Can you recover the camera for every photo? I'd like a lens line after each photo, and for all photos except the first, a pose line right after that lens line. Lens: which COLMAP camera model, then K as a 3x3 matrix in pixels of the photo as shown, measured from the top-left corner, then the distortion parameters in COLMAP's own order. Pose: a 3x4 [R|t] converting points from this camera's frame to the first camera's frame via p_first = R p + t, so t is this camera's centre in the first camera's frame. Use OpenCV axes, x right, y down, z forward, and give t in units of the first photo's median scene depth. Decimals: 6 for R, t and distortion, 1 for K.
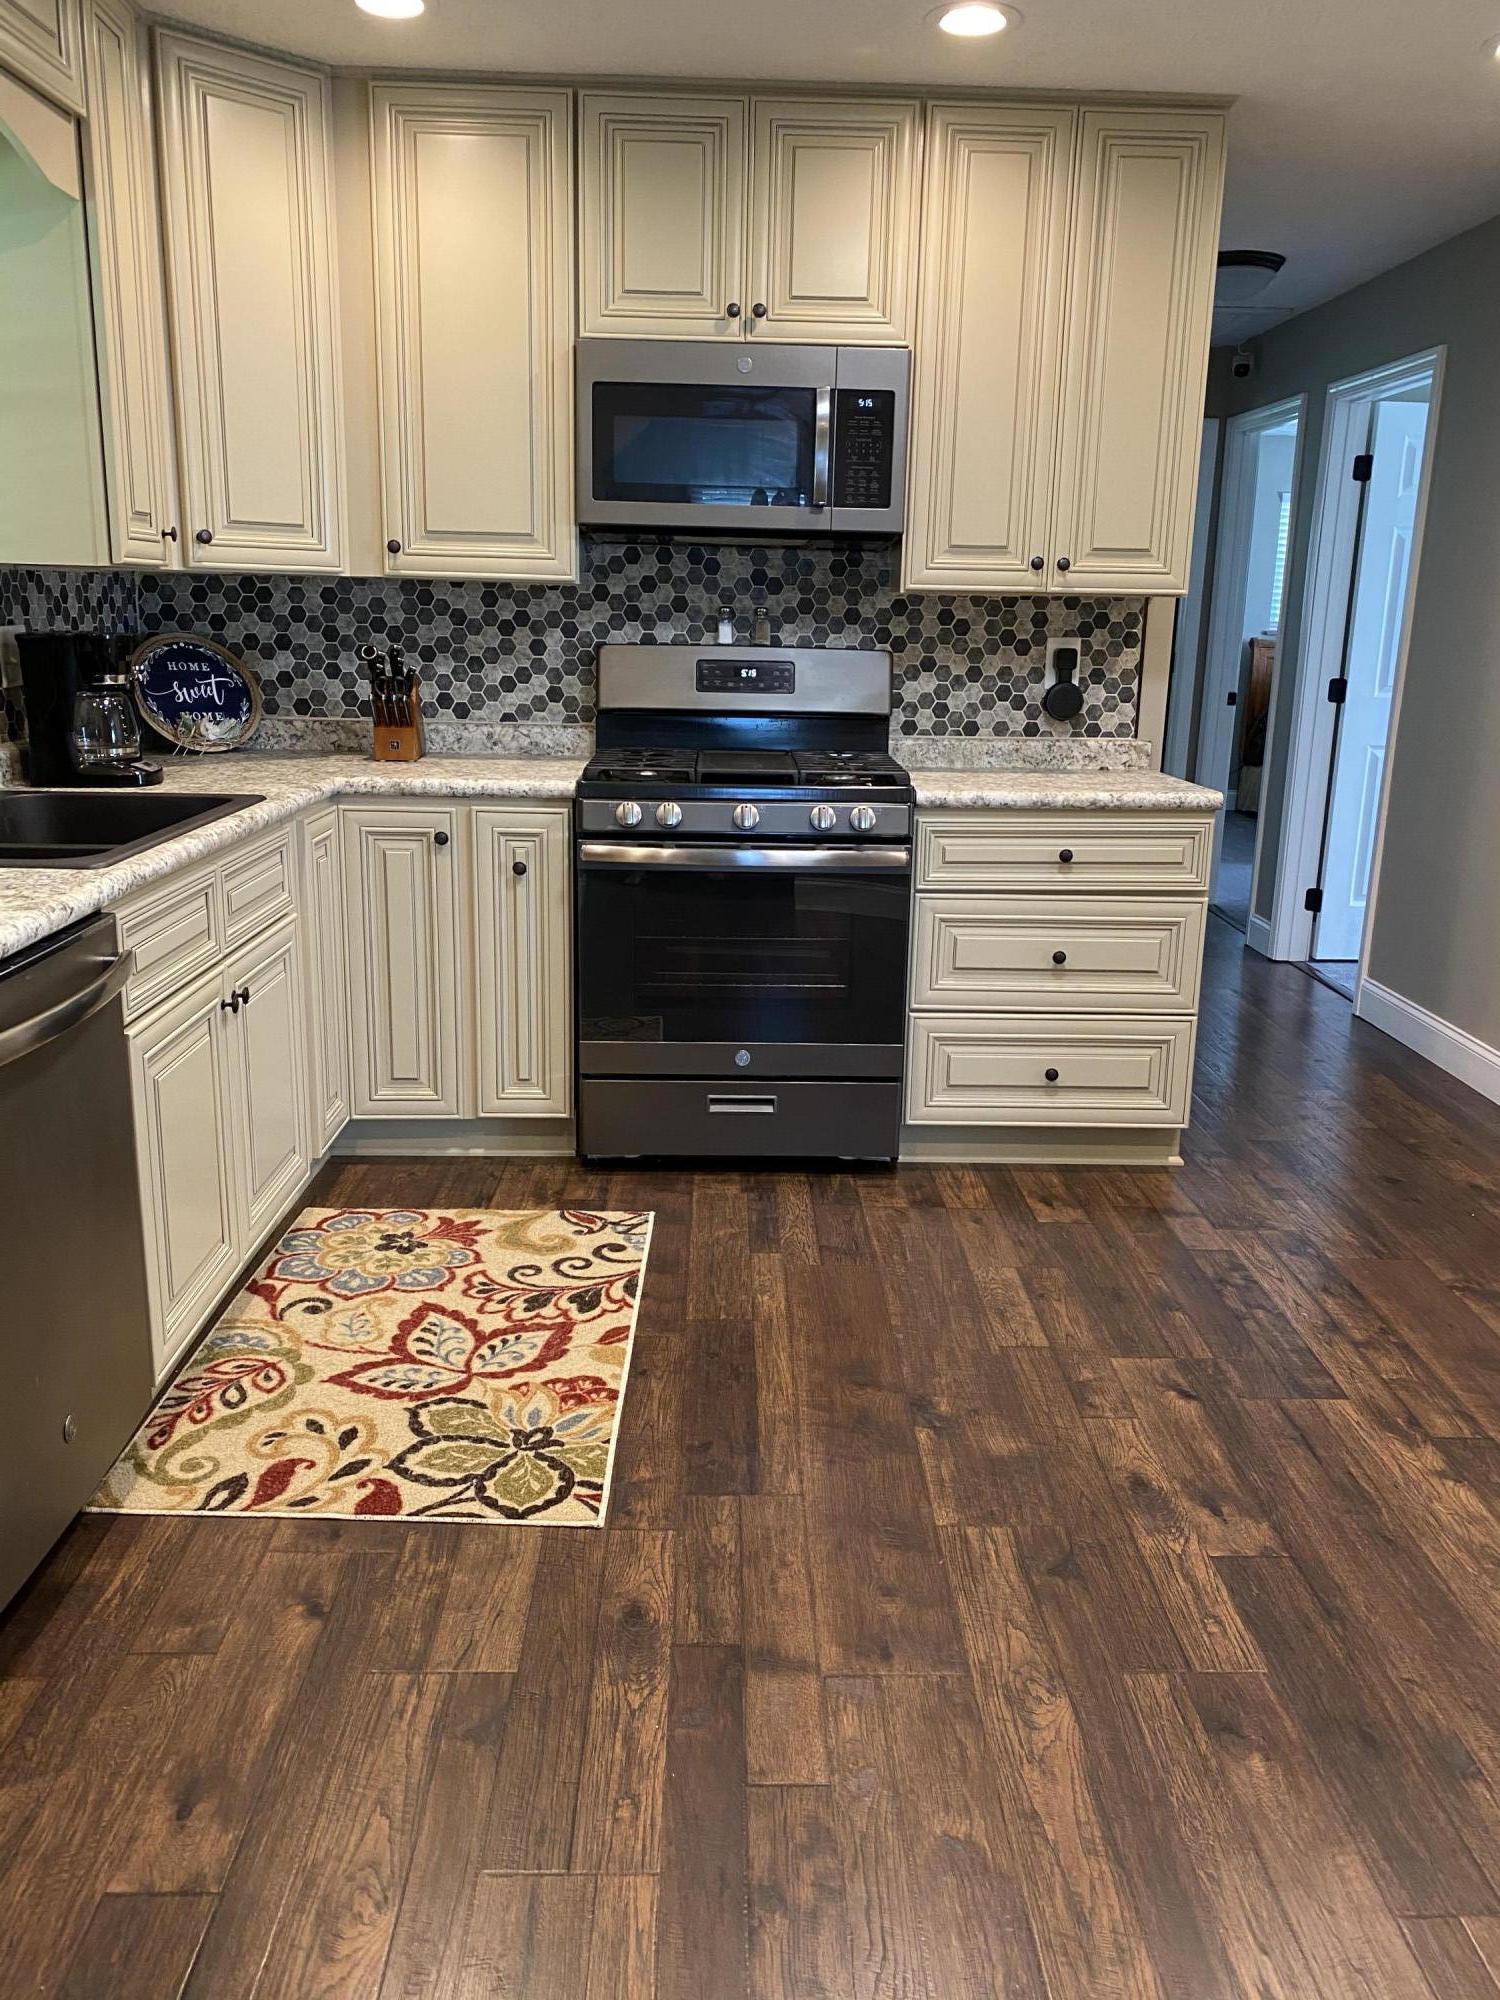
lens RADIAL K [[1512.2, 0, 760.9], [0, 1512.2, 976.5], [0, 0, 1]] dist [0.164978, -0.471921]
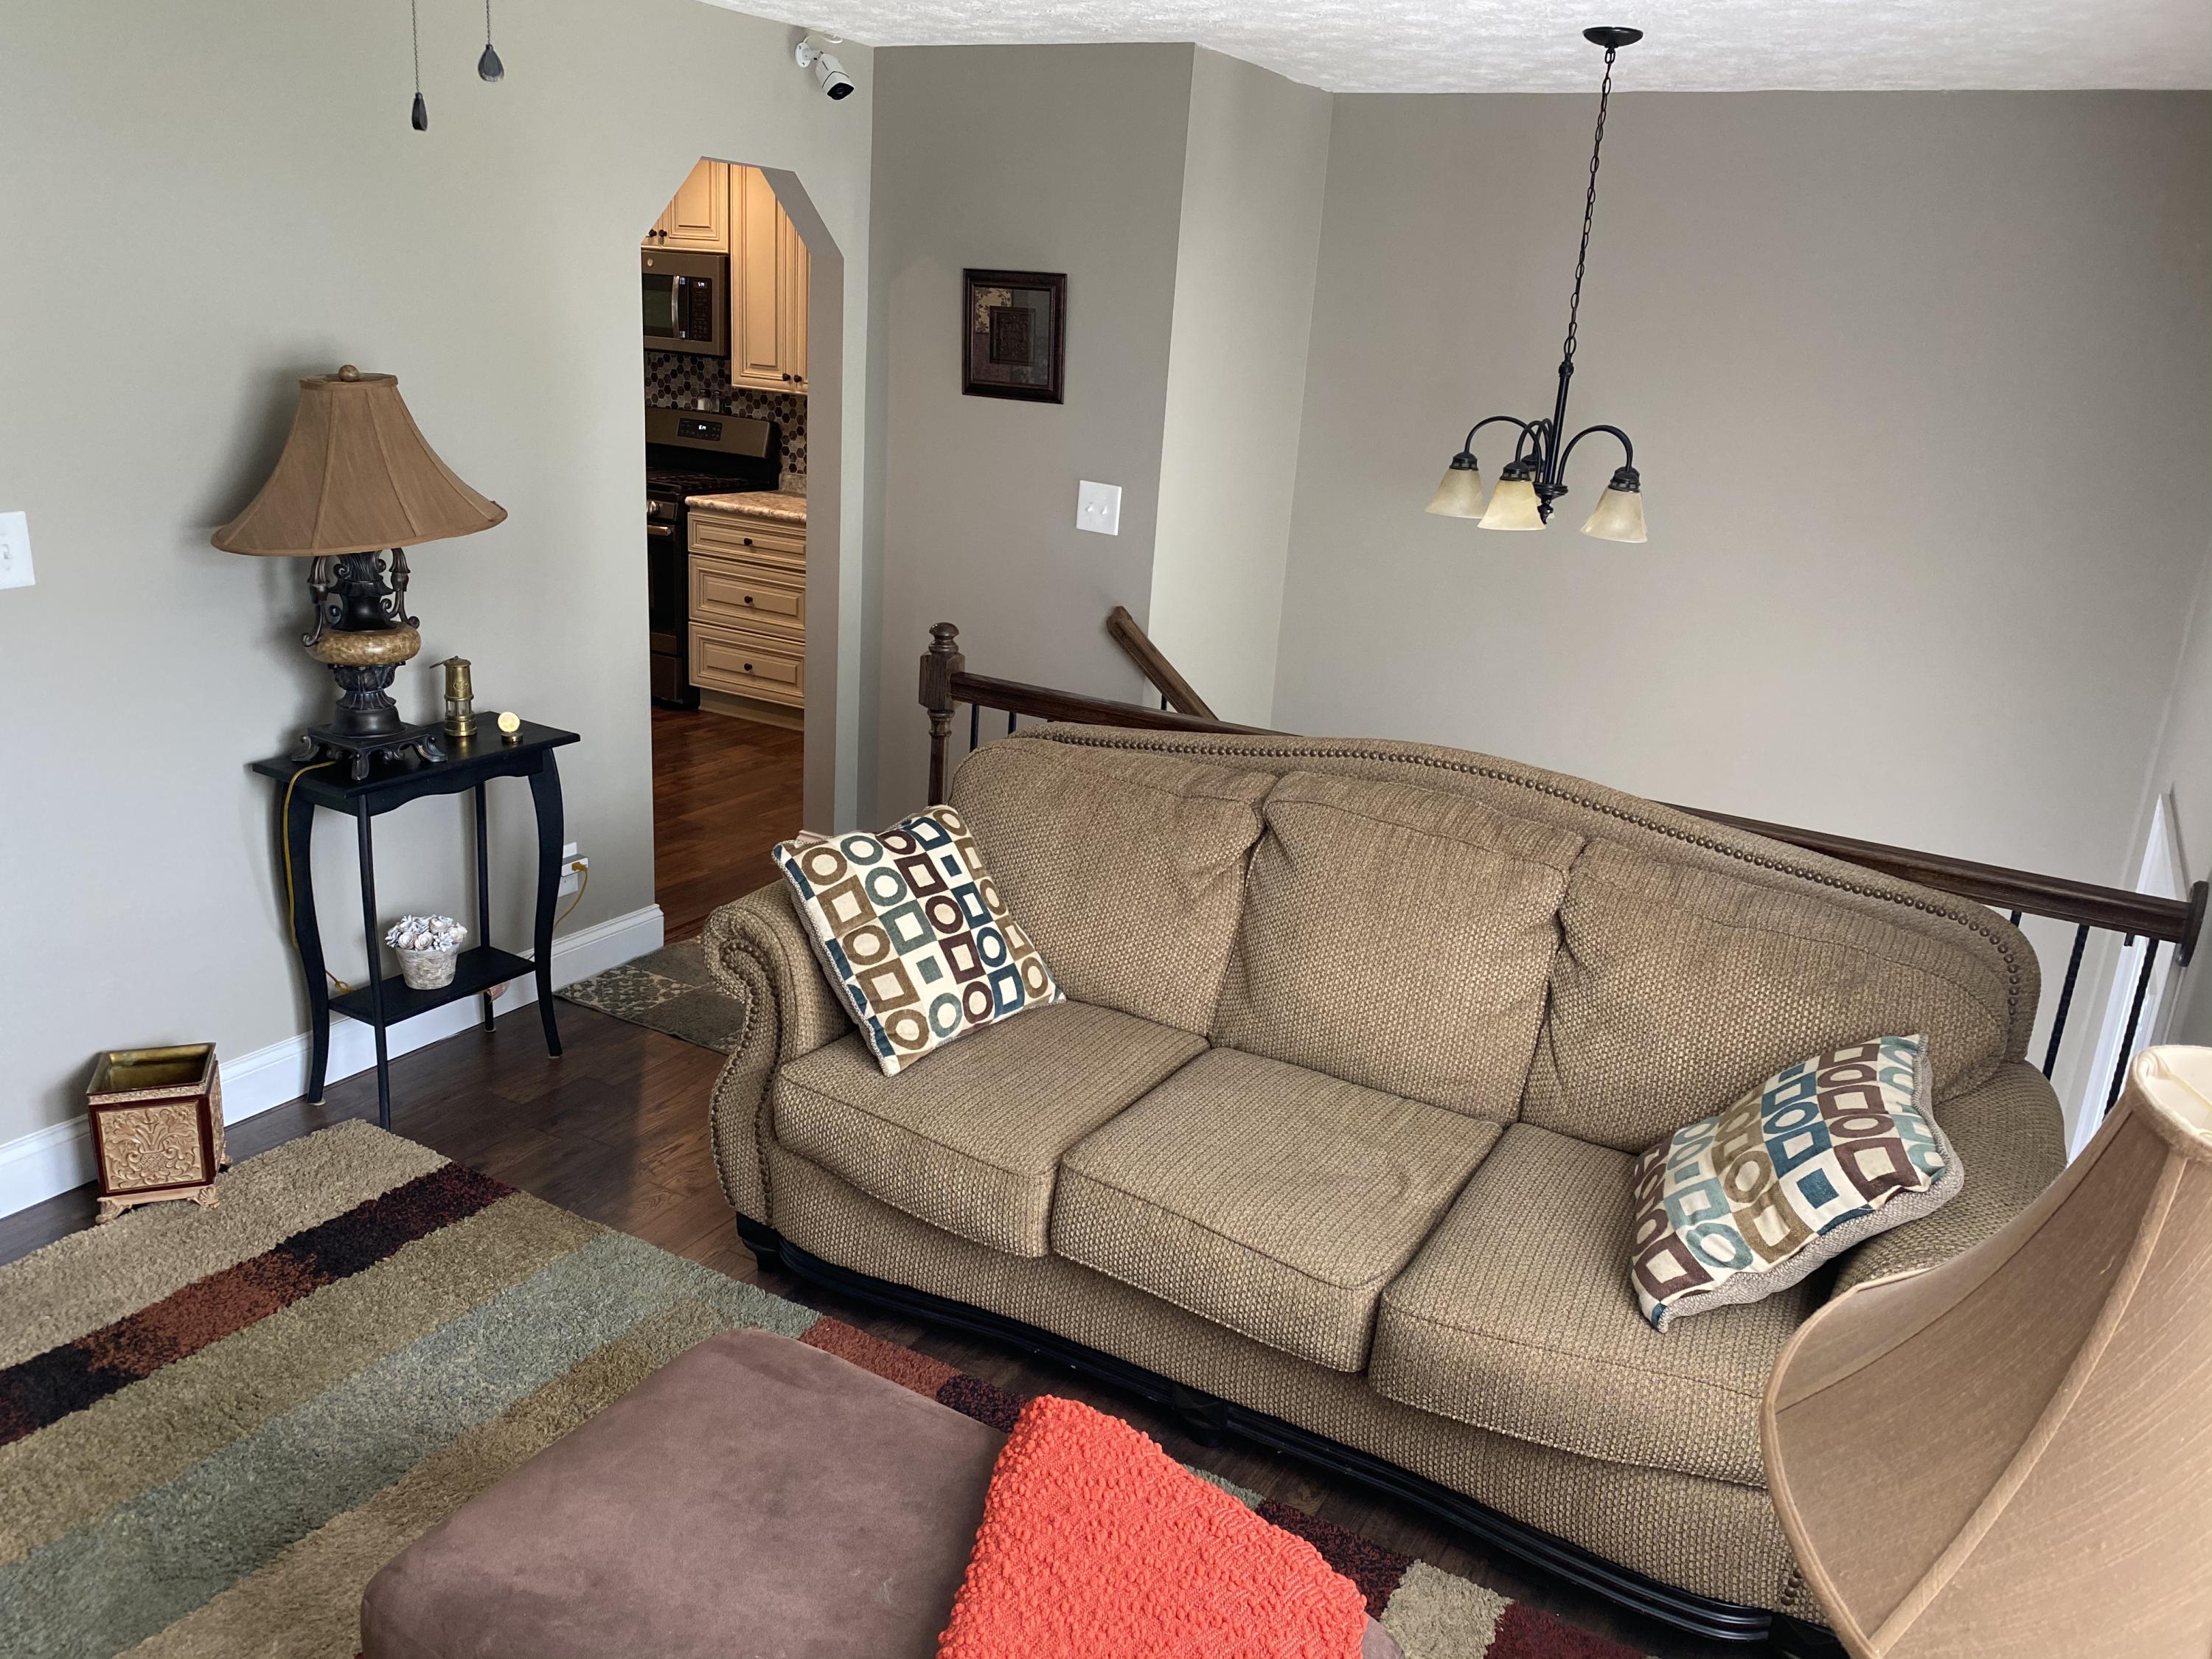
lens RADIAL K [[1682.2, 0, 1086.8], [0, 1682.2, 824.6], [0, 0, 1]] dist [0.008903, 0.003228]
pose [[0.858037, 0.183984, -0.479502, 1.559329], [-0.162880, 0.982919, 0.085681, 0.013370], [0.487075, 0.004584, 0.873348, -0.537330]]
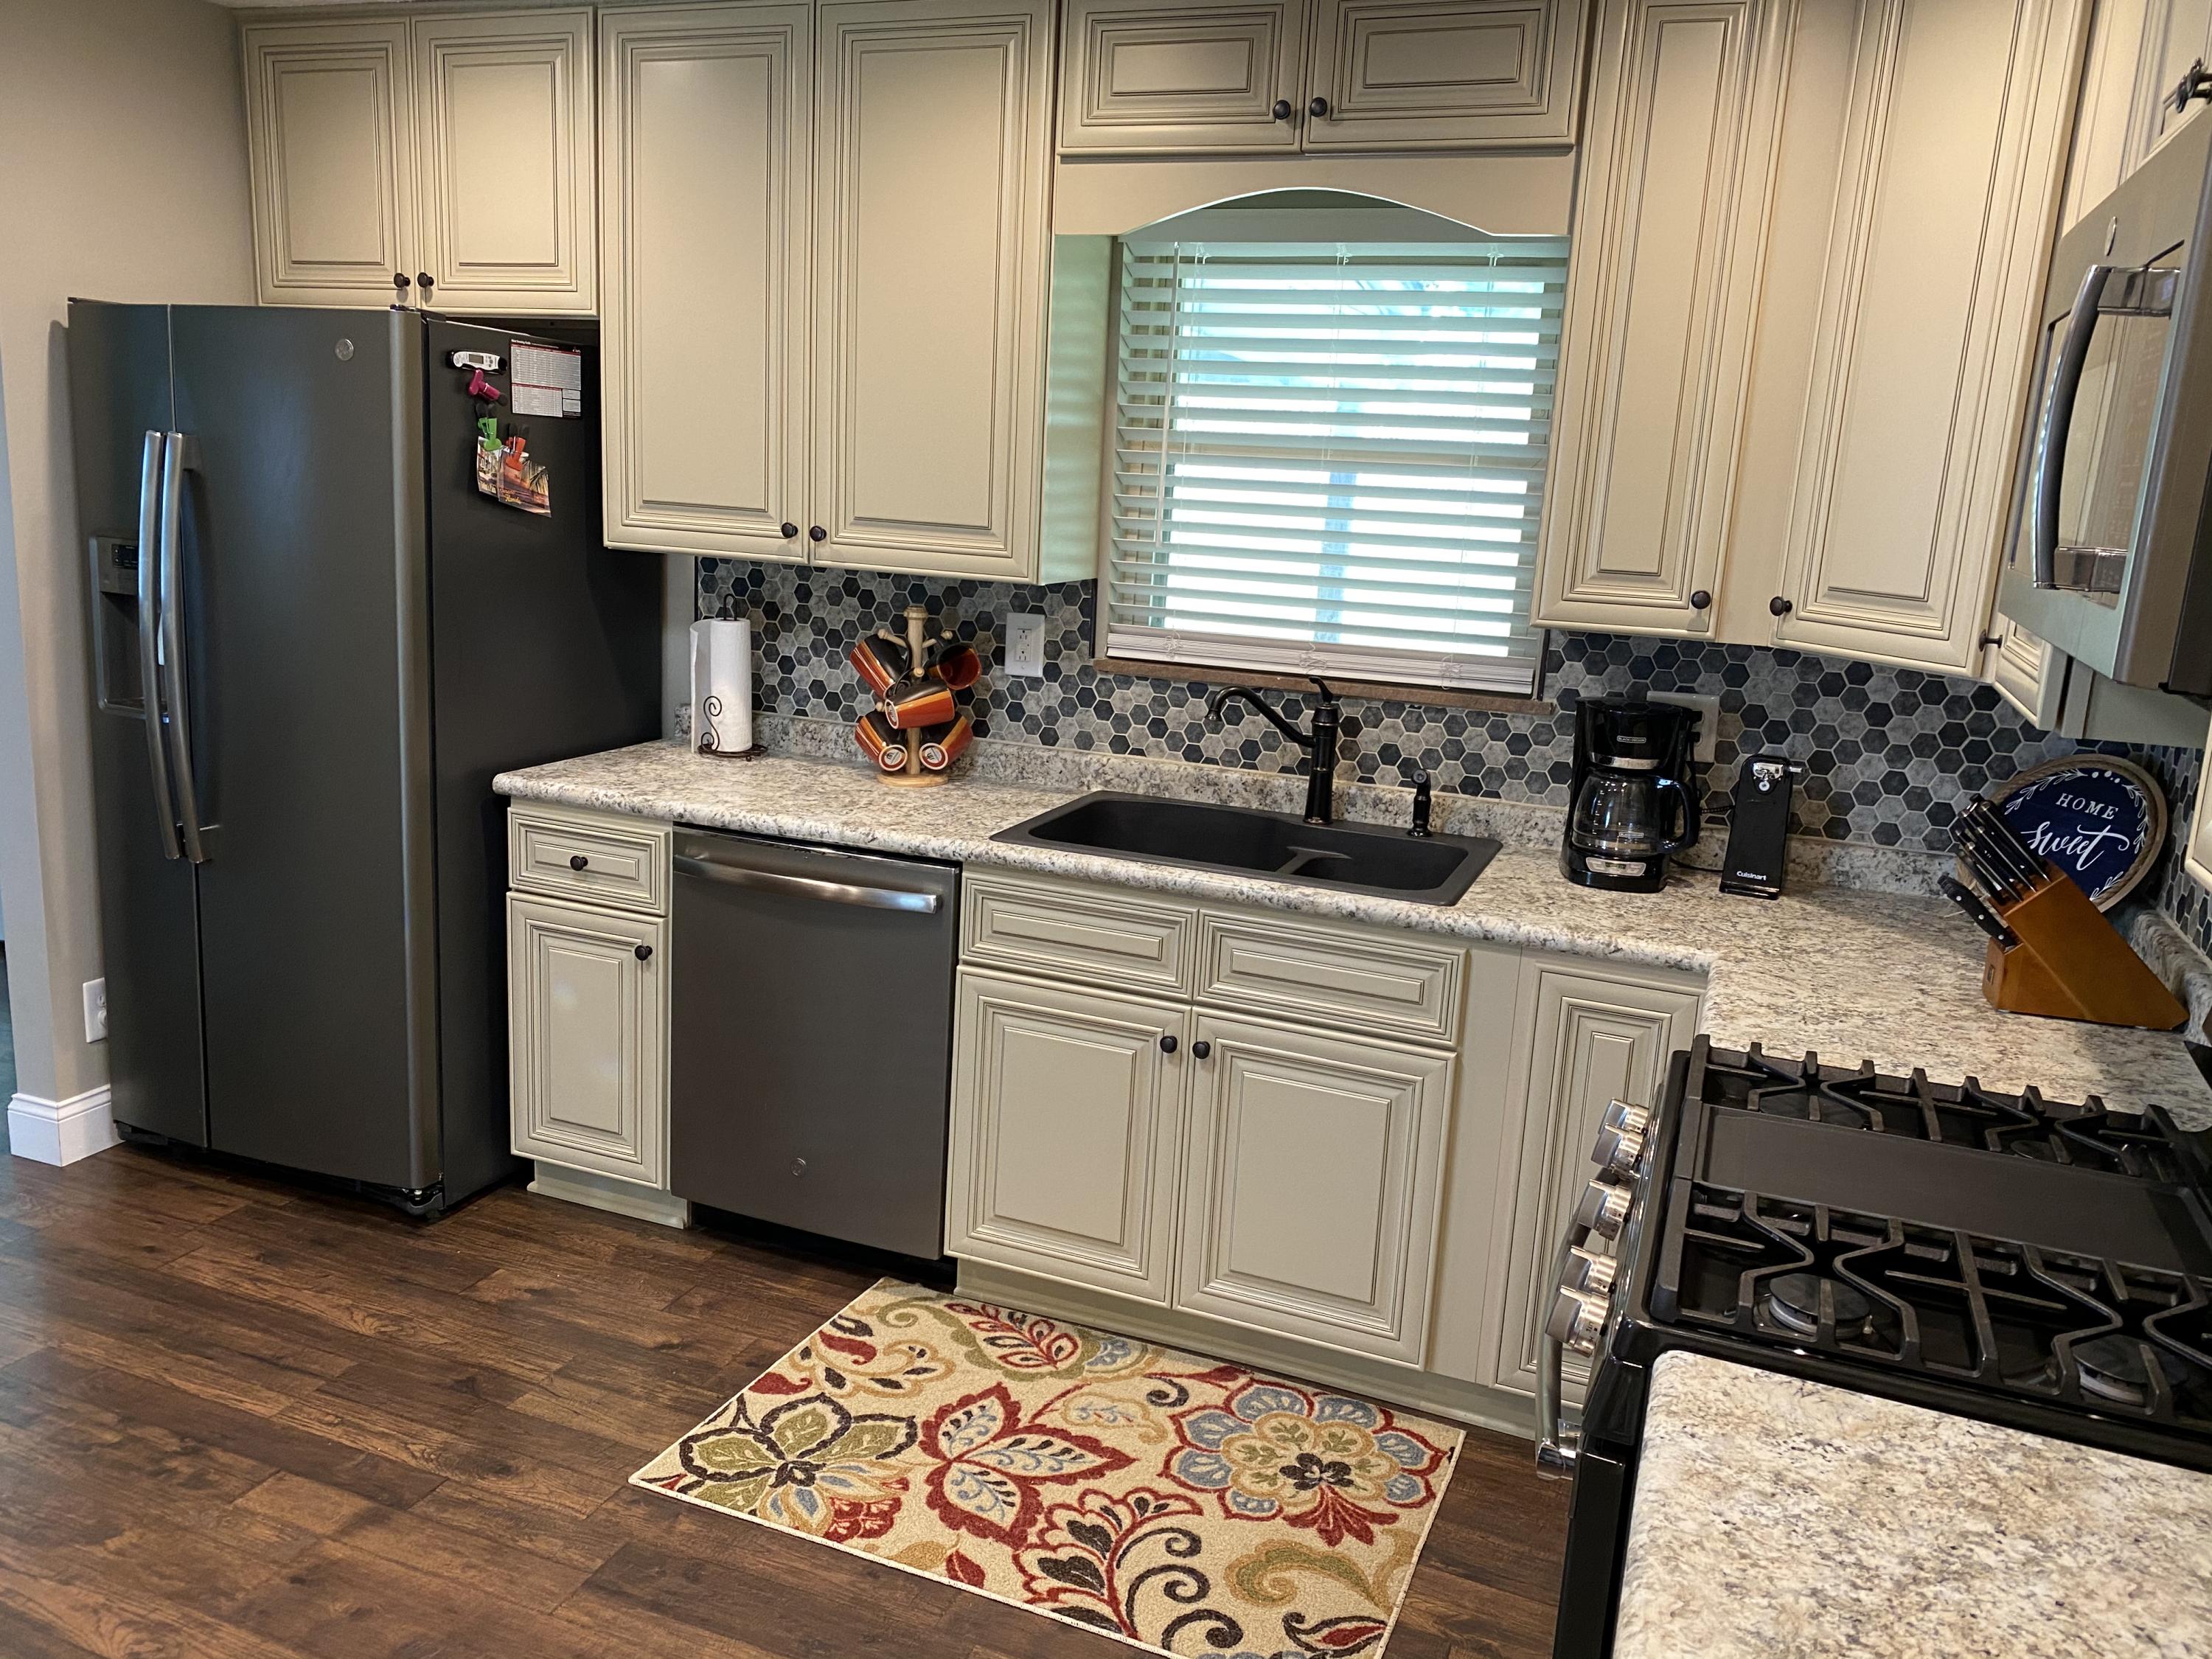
lens RADIAL K [[1682.2, 0, 1086.8], [0, 1682.2, 824.6], [0, 0, 1]] dist [0.008903, 0.003228]
pose [[-0.397035, 0.150435, -0.905391, 0.492428], [-0.271406, 0.923114, 0.272397, -0.303953], [0.876756, 0.353880, -0.325680, 0.960209]]
